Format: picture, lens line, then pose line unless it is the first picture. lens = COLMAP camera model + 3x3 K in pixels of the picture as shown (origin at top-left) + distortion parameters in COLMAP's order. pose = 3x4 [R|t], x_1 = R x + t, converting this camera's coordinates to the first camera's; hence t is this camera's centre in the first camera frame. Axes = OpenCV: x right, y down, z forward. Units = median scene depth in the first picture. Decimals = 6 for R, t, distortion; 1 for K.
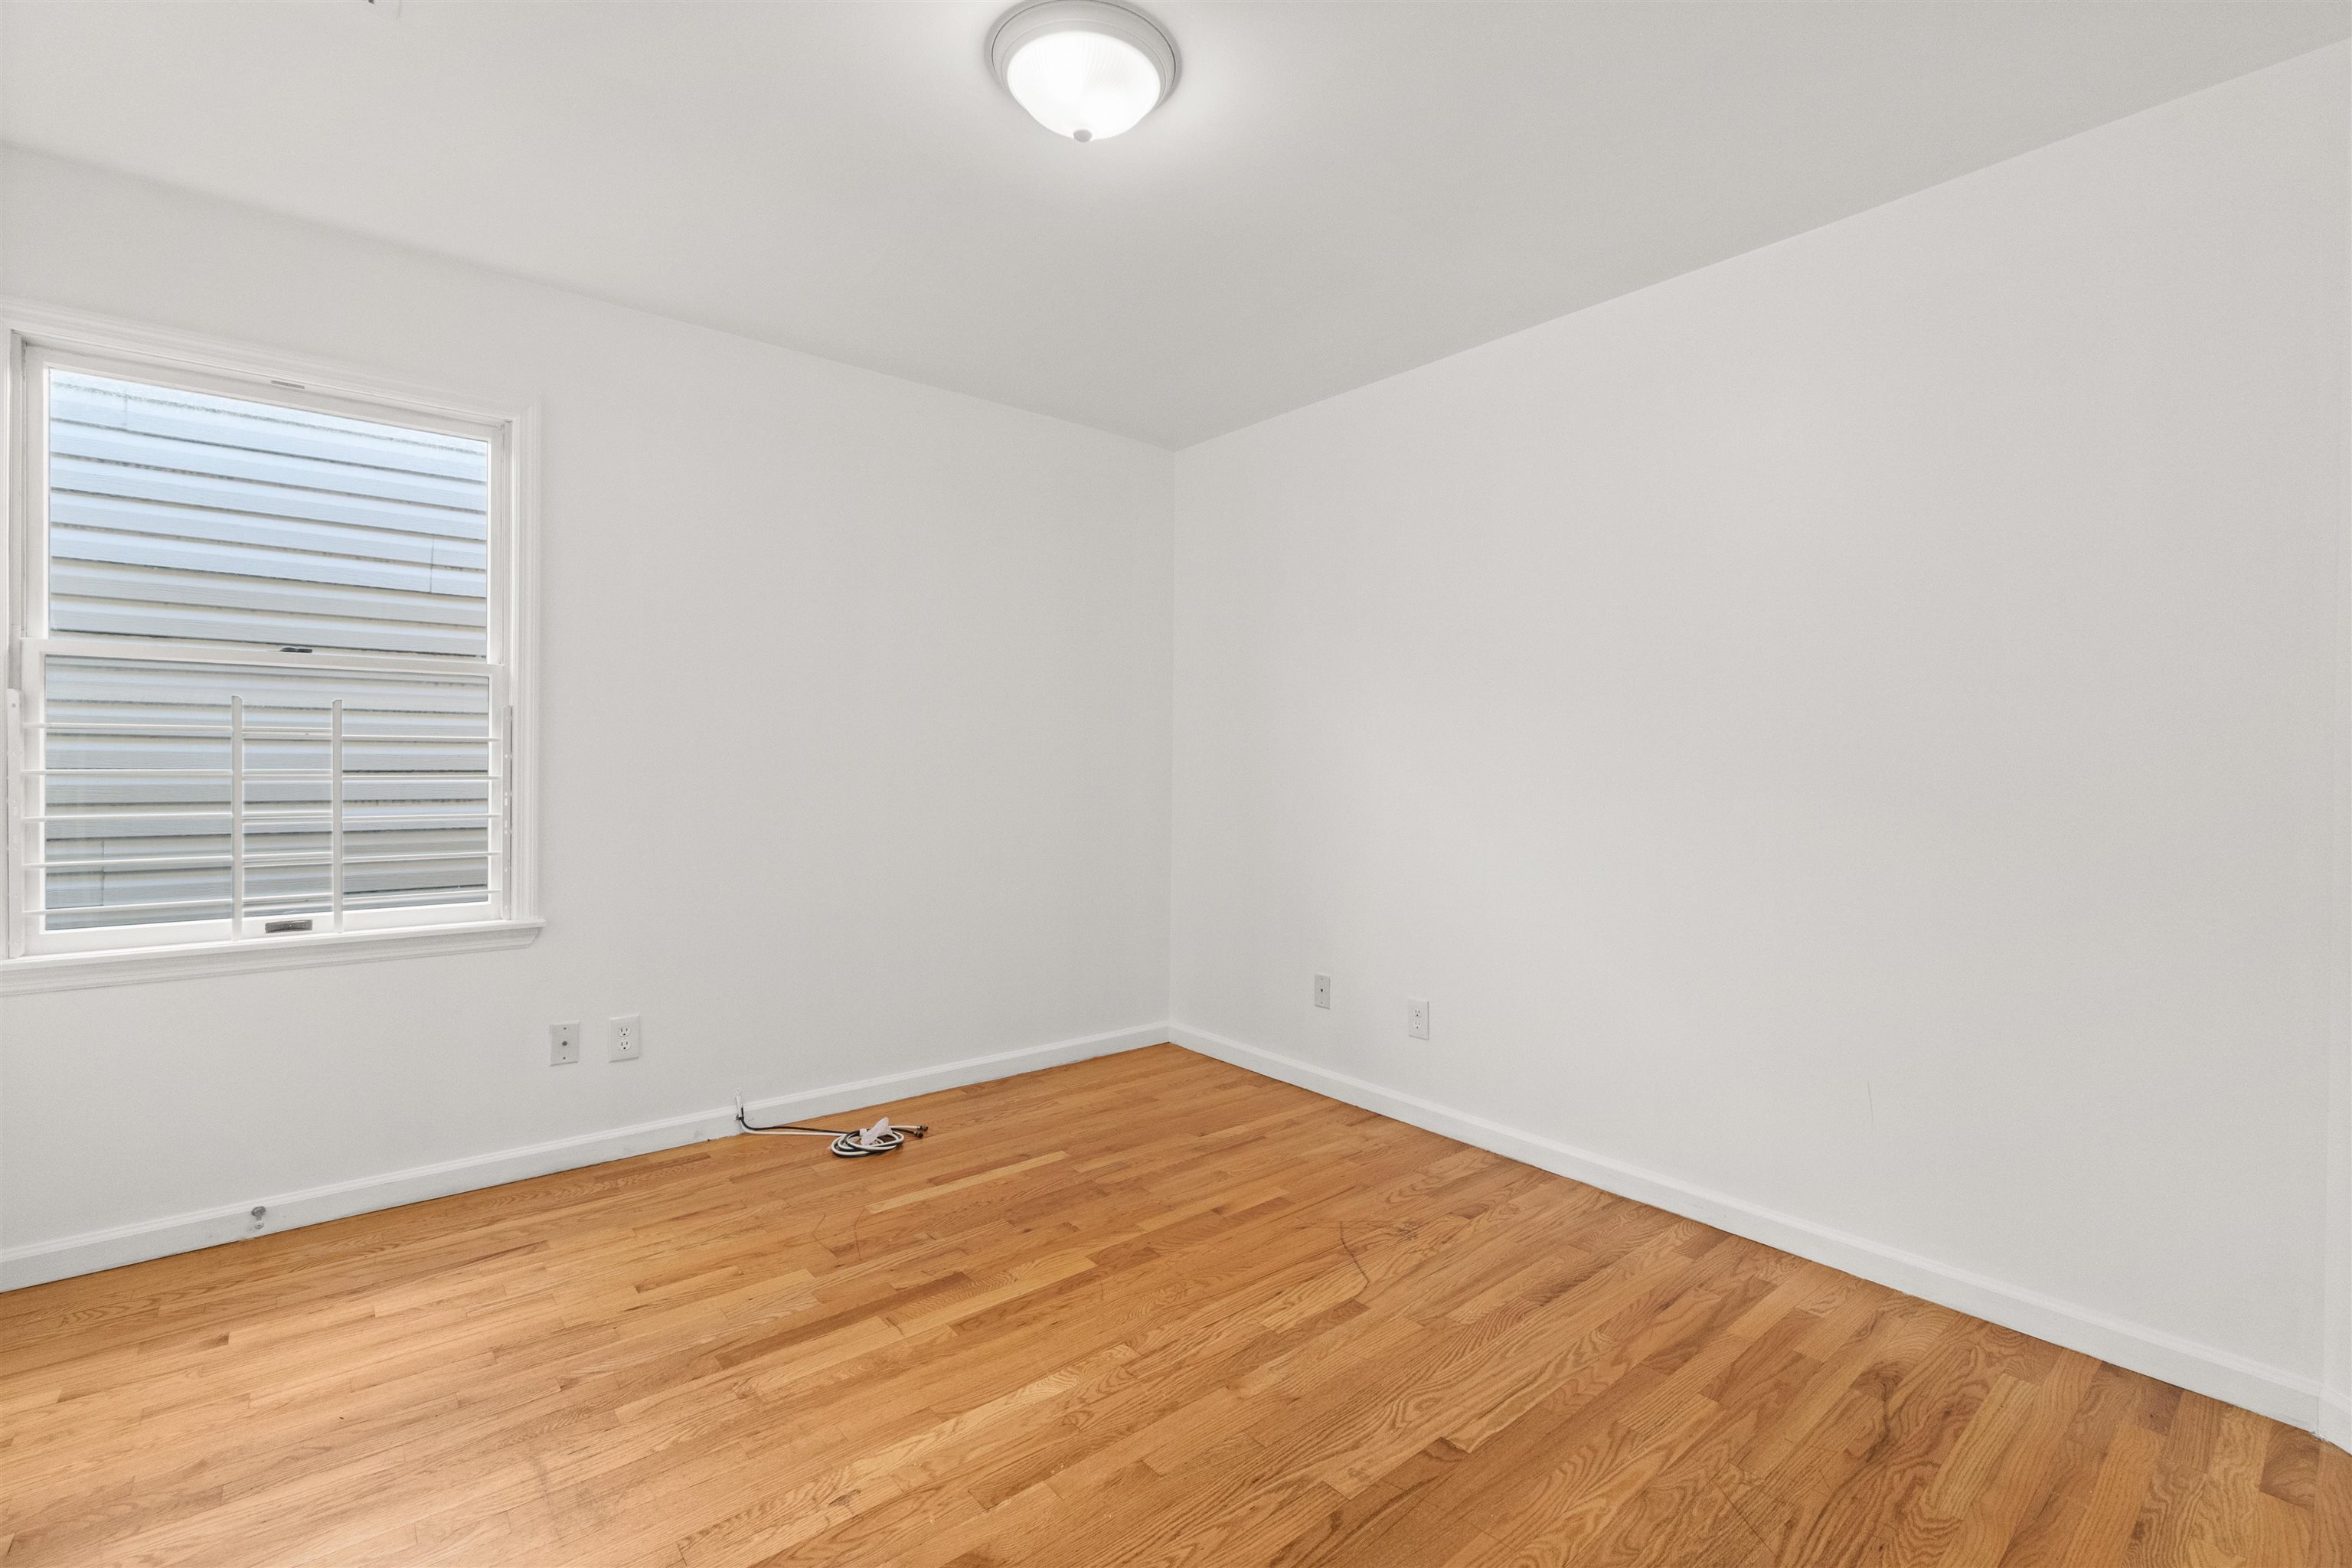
lens RADIAL K [[1015.0, 0, 1169.4], [0, 1015.0, 783.4], [0, 0, 1]] dist [-0.003319, 0.000869]
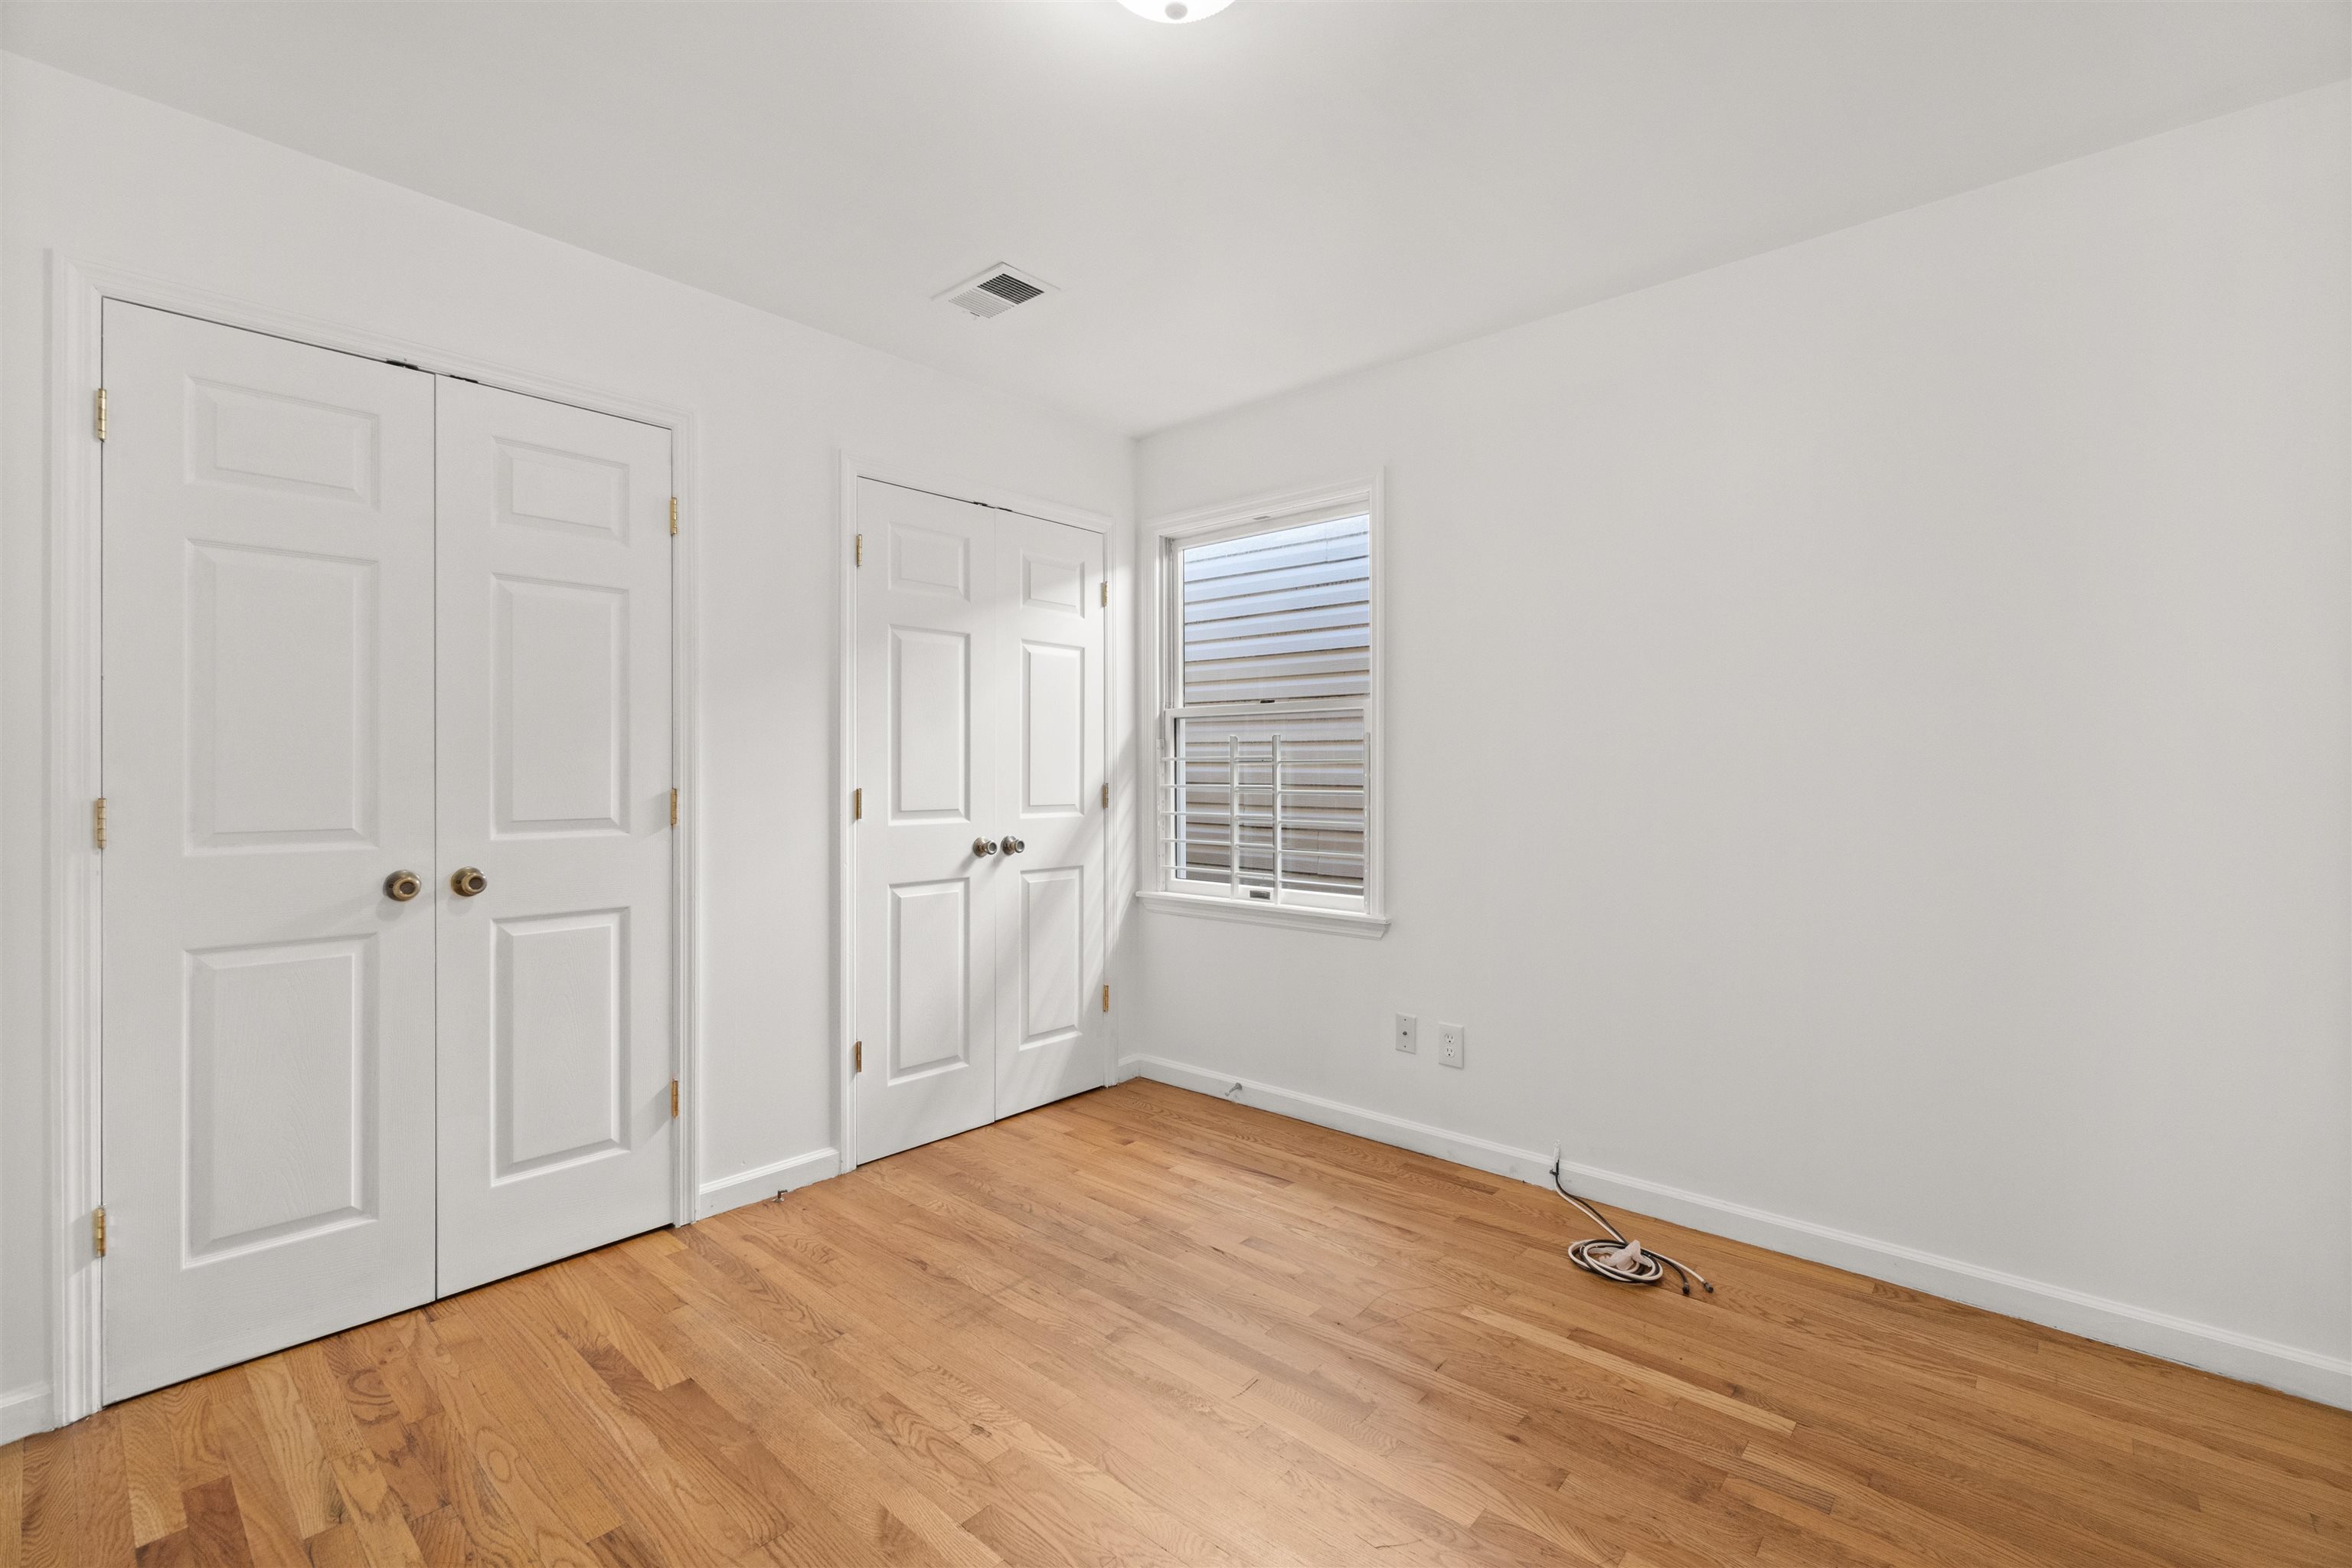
lens RADIAL K [[1015.0, 0, 1172.3], [0, 1015.0, 777.7], [0, 0, 1]] dist [-0.003319, 0.000869]
pose [[0.153840, -0.007731, -0.988066, 0.477723], [-0.021682, 0.999702, -0.011198, -0.004844], [0.987858, 0.023146, 0.153626, 0.591112]]
